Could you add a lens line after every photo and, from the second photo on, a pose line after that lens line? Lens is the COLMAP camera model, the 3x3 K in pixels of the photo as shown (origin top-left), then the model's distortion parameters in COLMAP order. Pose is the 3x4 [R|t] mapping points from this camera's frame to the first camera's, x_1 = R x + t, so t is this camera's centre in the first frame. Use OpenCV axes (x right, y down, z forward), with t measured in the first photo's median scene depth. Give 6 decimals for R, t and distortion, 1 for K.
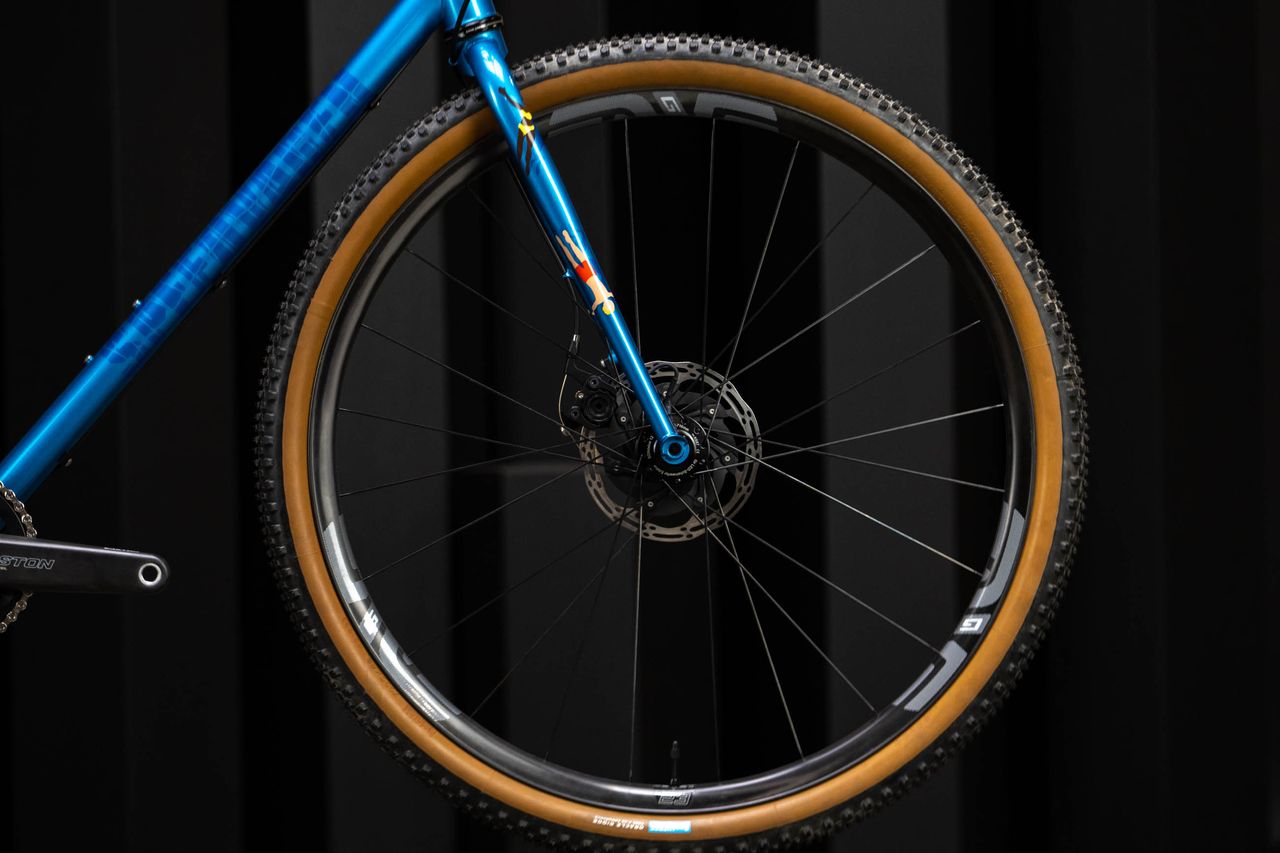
lens RADIAL K [[6869.3, 0, 640.0], [0, 6869.3, 426.5], [0, 0, 1]] dist [0.540480, -1.918772]
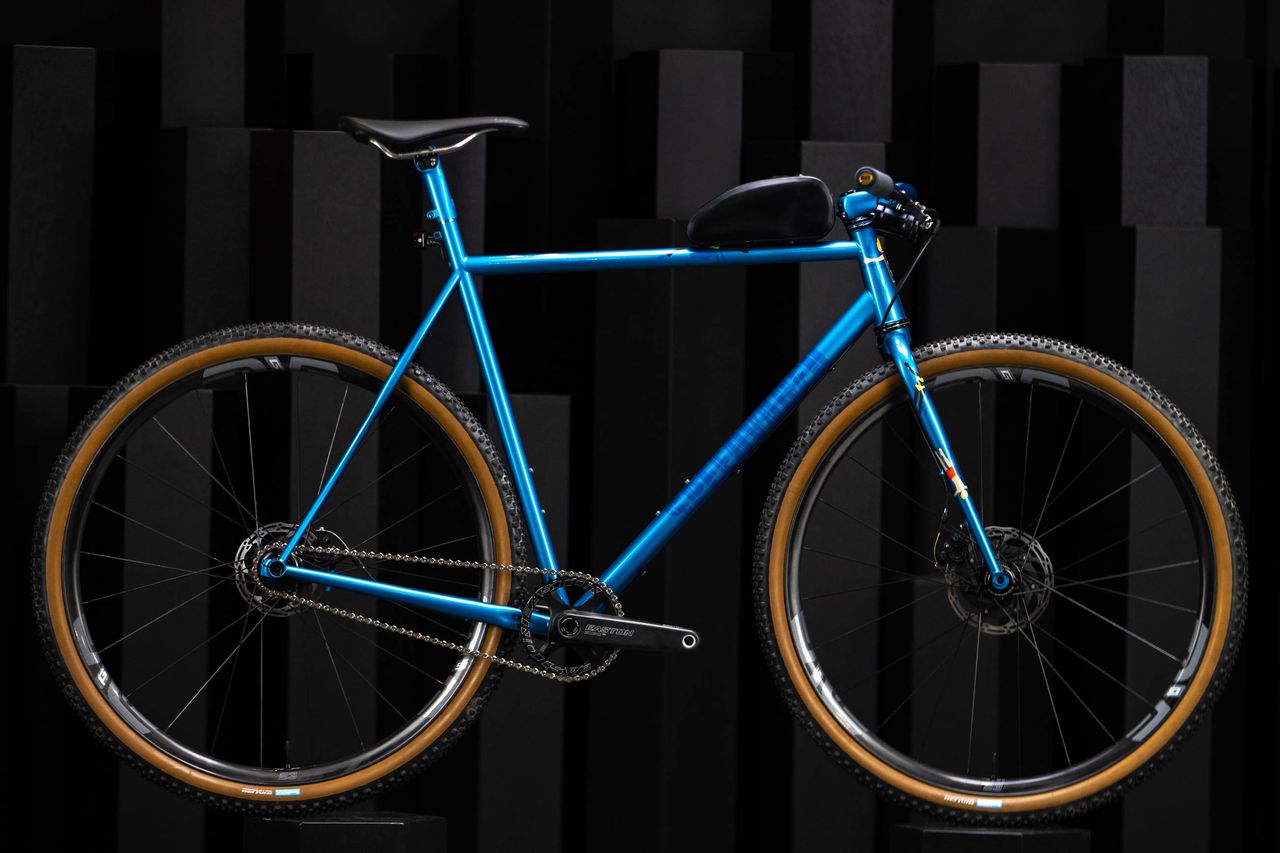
lens RADIAL K [[7414.4, 0, 640.0], [0, 7414.4, 426.5], [0, 0, 1]] dist [0.174201, 17.569732]
pose [[0.996759, 0.038434, -0.070675, 0.043935], [-0.038608, 0.999254, -0.001104, -0.028854], [0.070580, 0.003829, 0.997499, -0.822043]]
